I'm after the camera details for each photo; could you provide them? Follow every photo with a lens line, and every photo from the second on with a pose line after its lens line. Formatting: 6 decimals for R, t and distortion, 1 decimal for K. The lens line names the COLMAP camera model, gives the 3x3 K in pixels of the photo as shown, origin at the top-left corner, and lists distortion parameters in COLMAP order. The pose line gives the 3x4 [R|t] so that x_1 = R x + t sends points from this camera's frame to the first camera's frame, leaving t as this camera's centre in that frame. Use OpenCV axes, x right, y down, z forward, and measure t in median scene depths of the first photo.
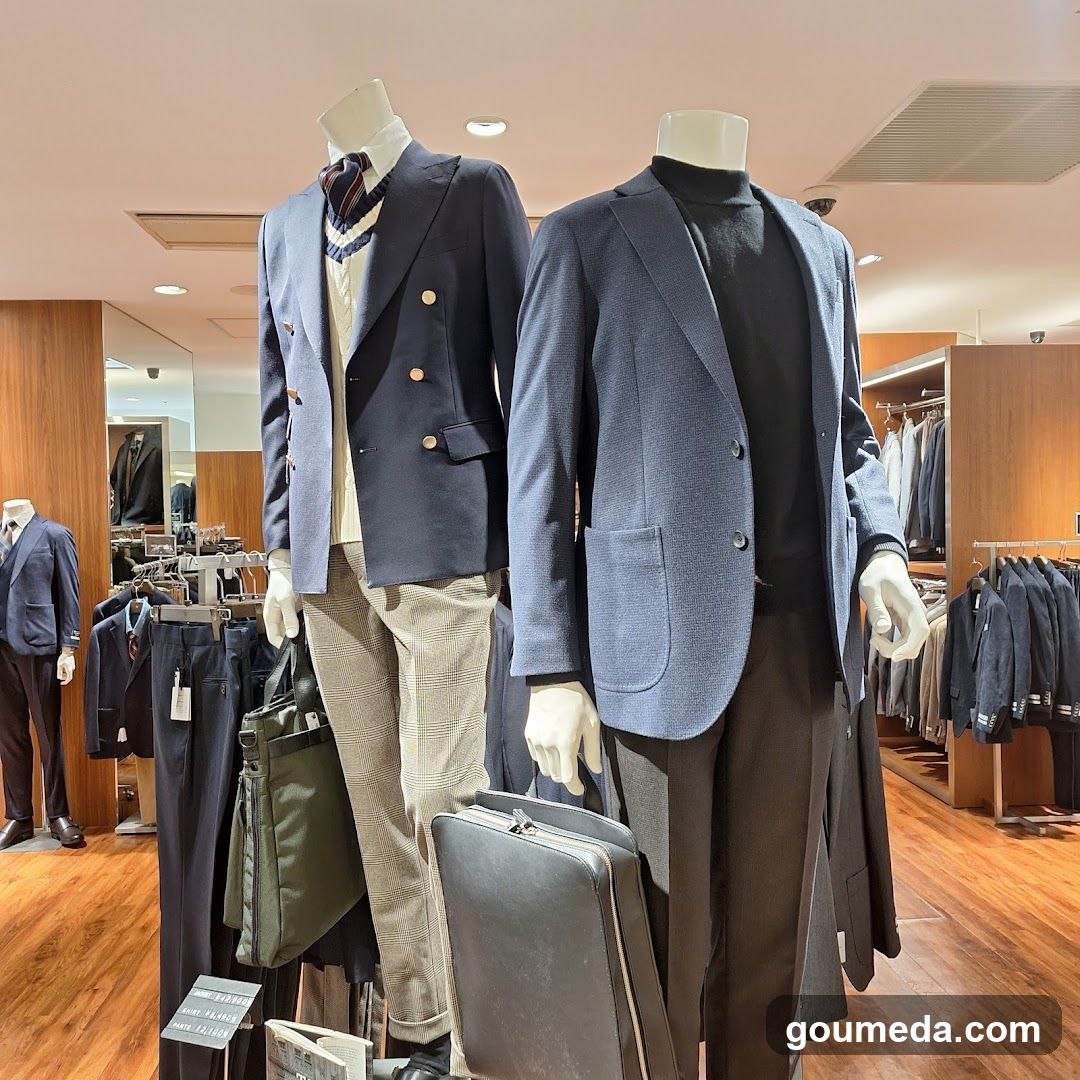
lens RADIAL K [[1015.4, 0, 540.3], [0, 1015.4, 544.3], [0, 0, 1]] dist [0.035456, 0.000000]
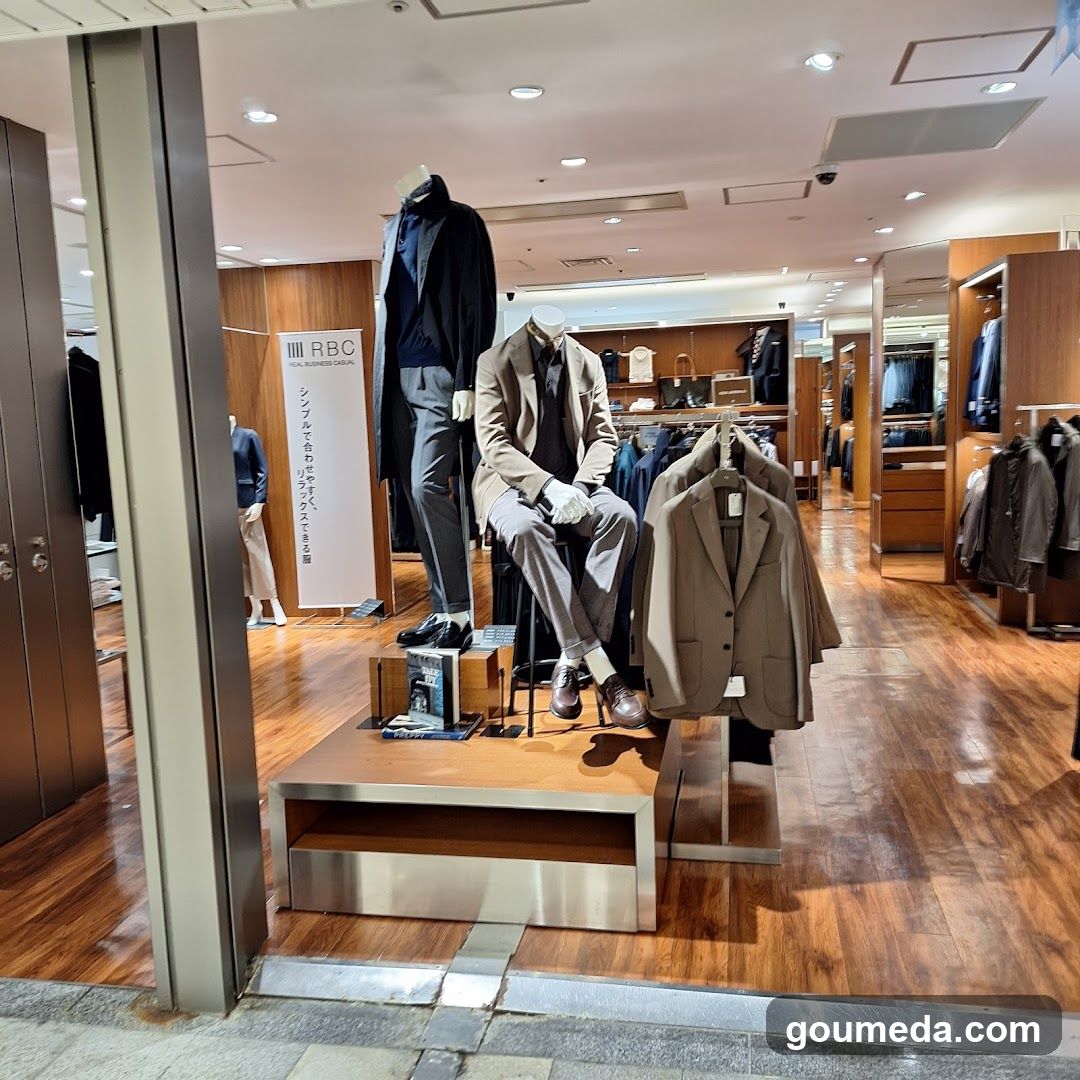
lens RADIAL K [[1015.4, 0, 539.3], [0, 1015.4, 539.2], [0, 0, 1]] dist [0.035456, 0.000000]
pose [[0.966169, 0.013991, -0.257529, 0.217338], [0.011797, 0.995085, 0.098322, 0.024082], [0.257639, -0.098034, 0.961255, -0.445183]]
